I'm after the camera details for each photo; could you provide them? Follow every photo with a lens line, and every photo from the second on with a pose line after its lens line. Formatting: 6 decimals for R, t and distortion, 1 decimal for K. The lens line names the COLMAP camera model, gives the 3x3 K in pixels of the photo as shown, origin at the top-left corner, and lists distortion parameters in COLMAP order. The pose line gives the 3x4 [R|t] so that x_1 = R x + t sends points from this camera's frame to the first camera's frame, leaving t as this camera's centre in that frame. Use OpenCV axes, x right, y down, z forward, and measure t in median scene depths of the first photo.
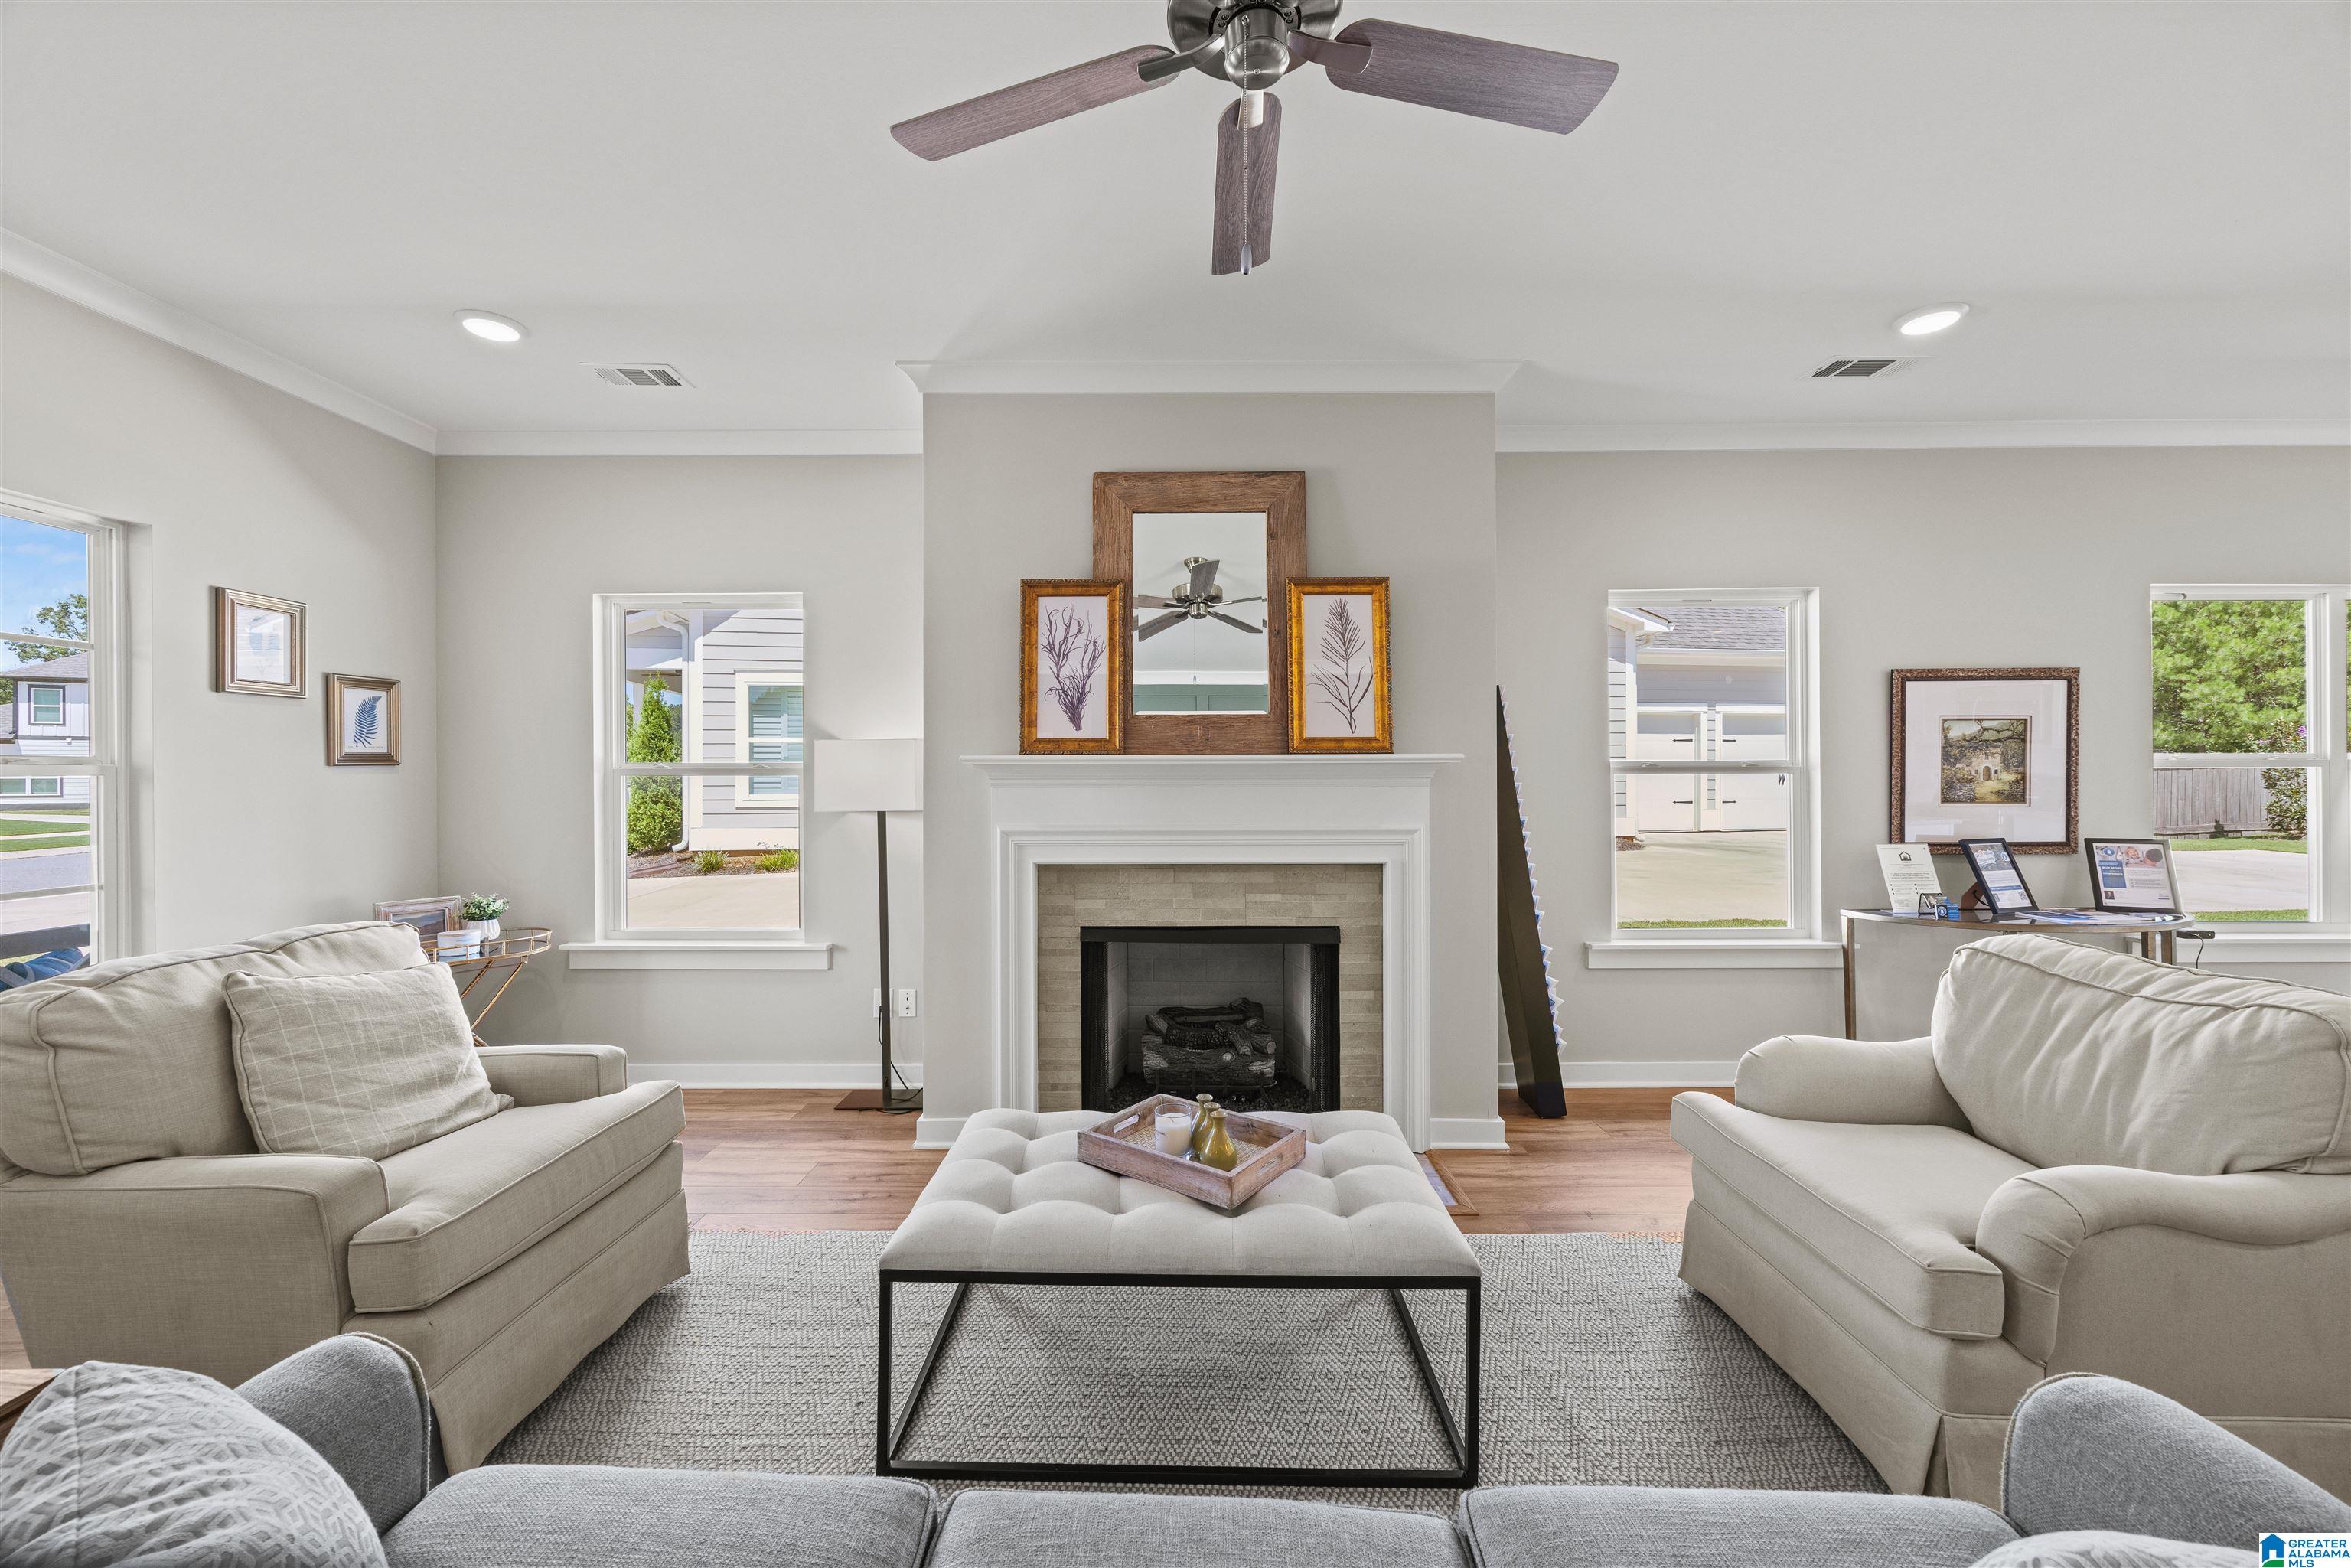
lens RADIAL K [[908.8, 0, 1164.5], [0, 908.8, 769.9], [0, 0, 1]] dist [-0.003457, -0.000313]
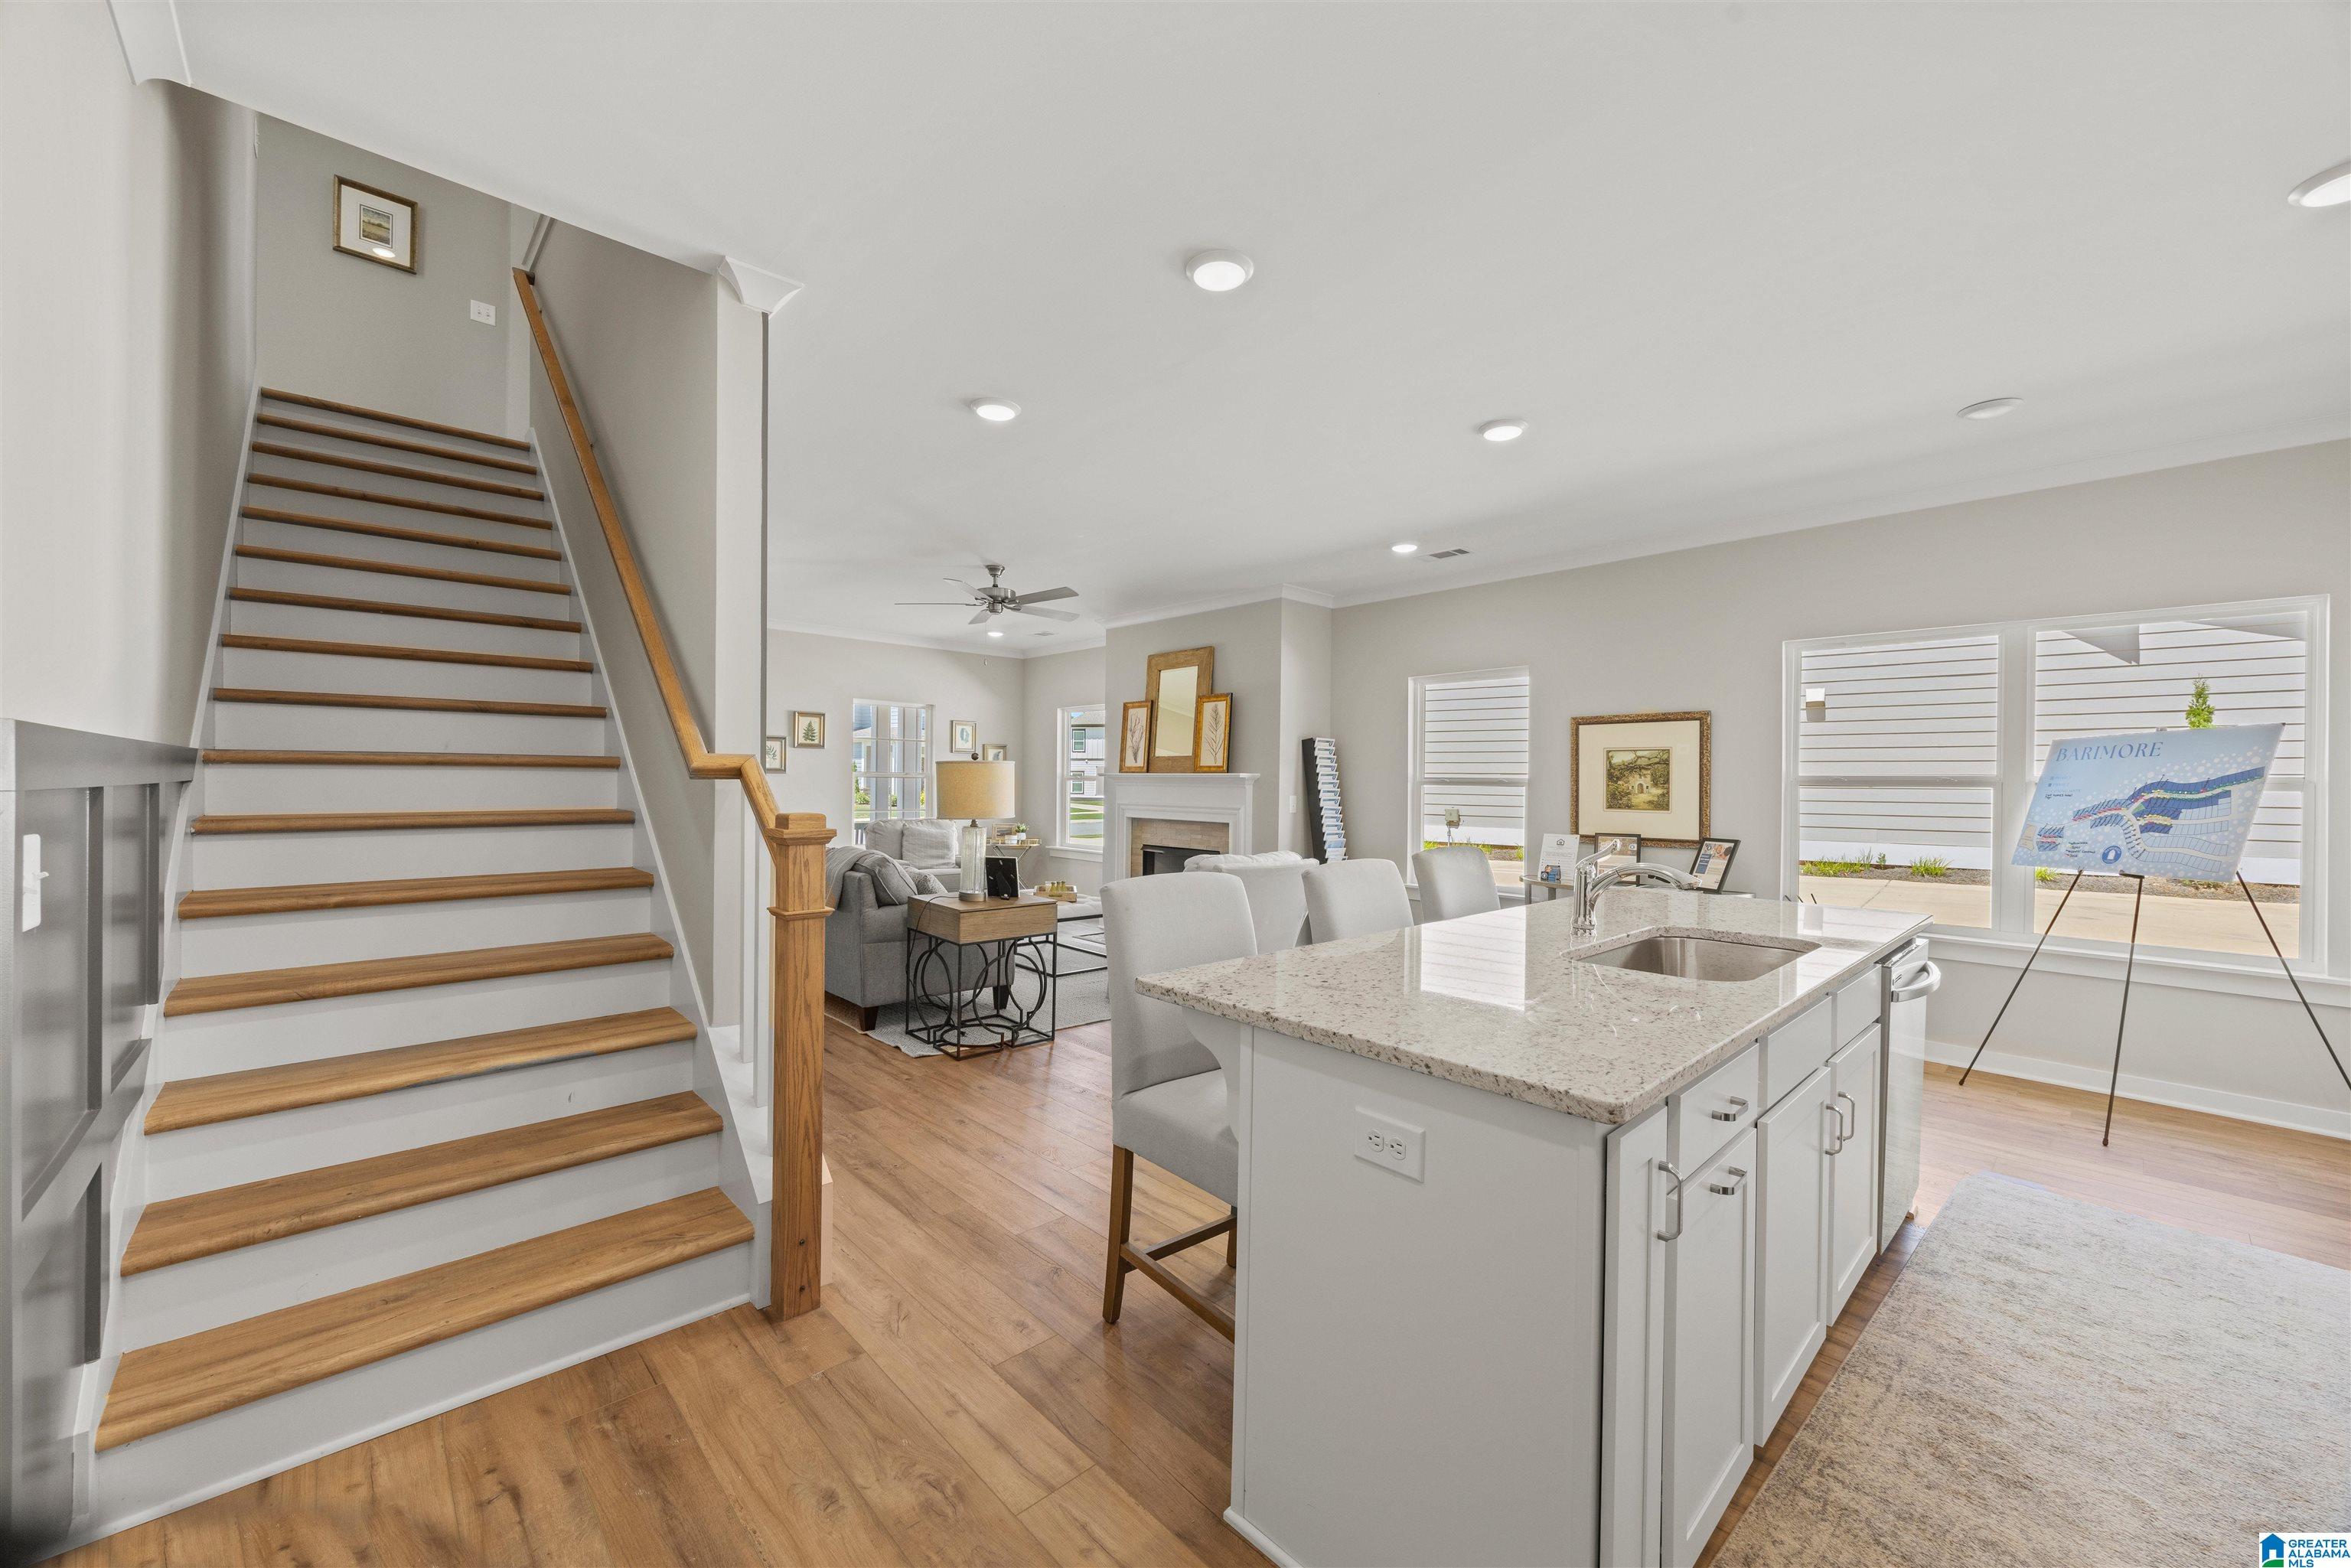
lens RADIAL K [[908.8, 0, 1172.7], [0, 908.8, 785.8], [0, 0, 1]] dist [-0.003457, -0.000313]
pose [[0.681292, 0.014163, -0.731875, 1.721258], [-0.010705, 0.999899, 0.009384, -0.007096], [0.731933, 0.001441, 0.681375, -0.583103]]
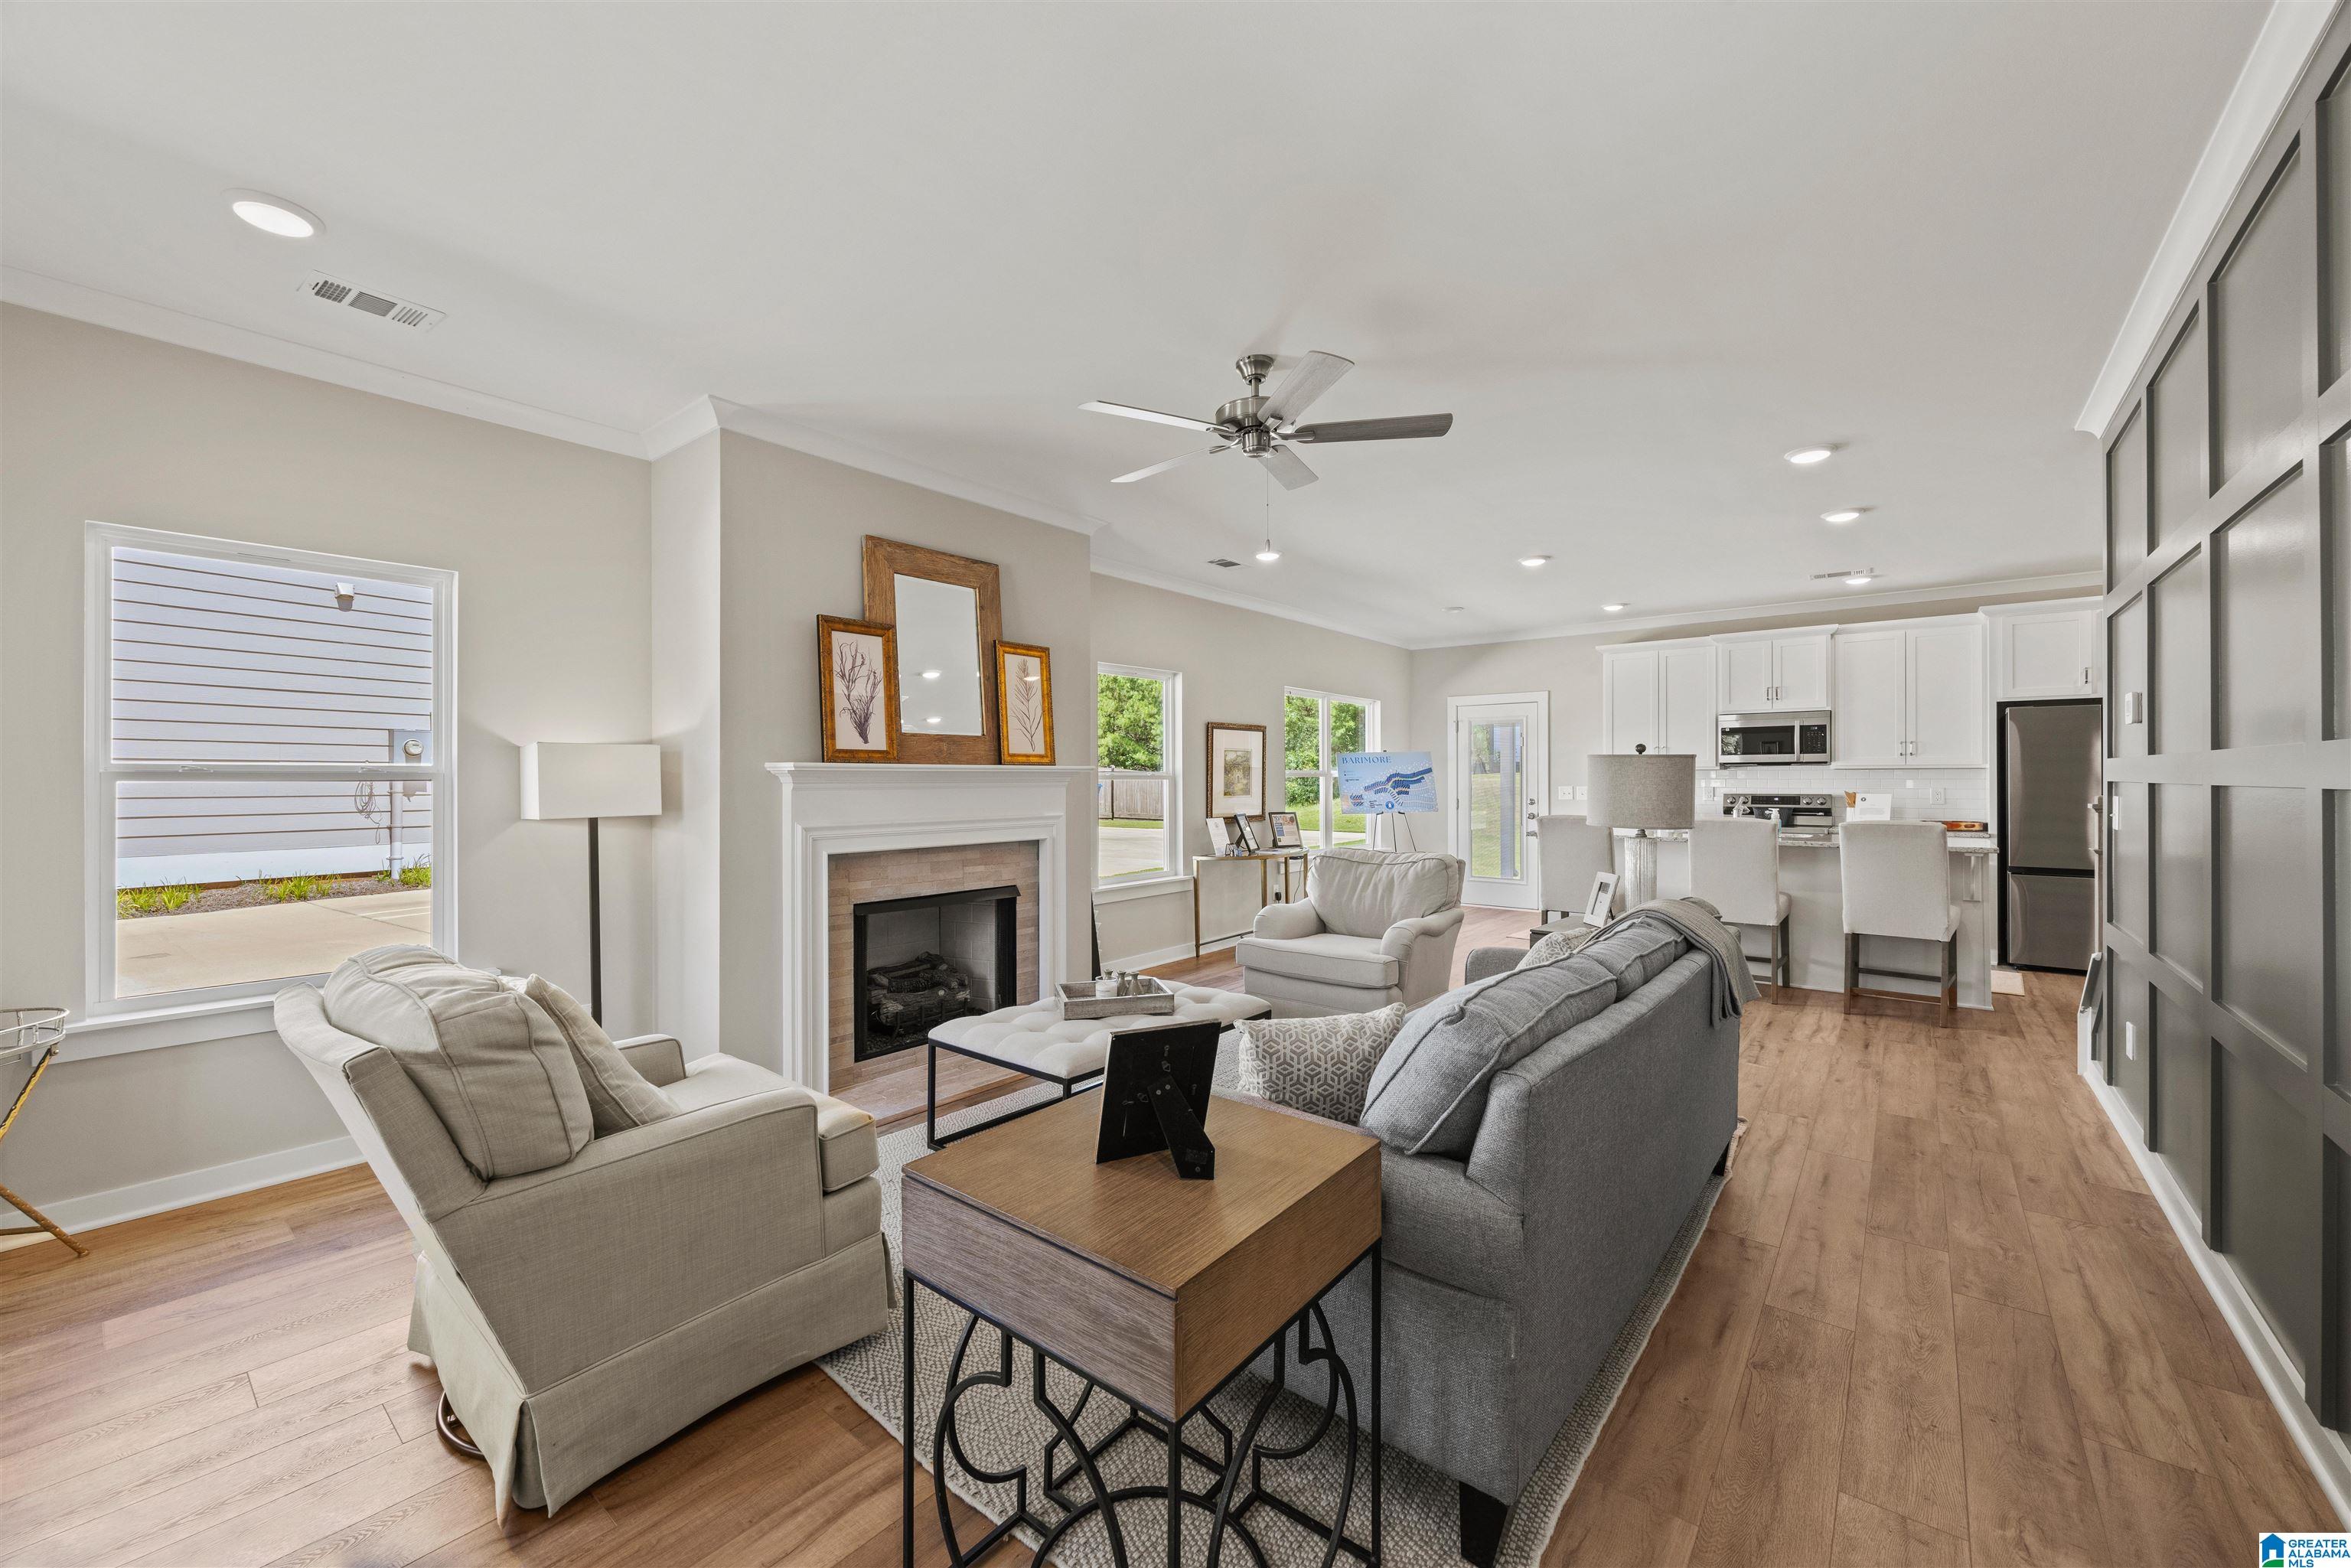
lens RADIAL K [[908.8, 0, 1168.7], [0, 908.8, 774.3], [0, 0, 1]] dist [-0.003457, -0.000313]
pose [[0.630886, 0.005361, 0.775857, -0.773199], [-0.002088, 0.999984, -0.005212, 0.003791], [-0.775873, 0.001668, 0.630887, -0.095229]]
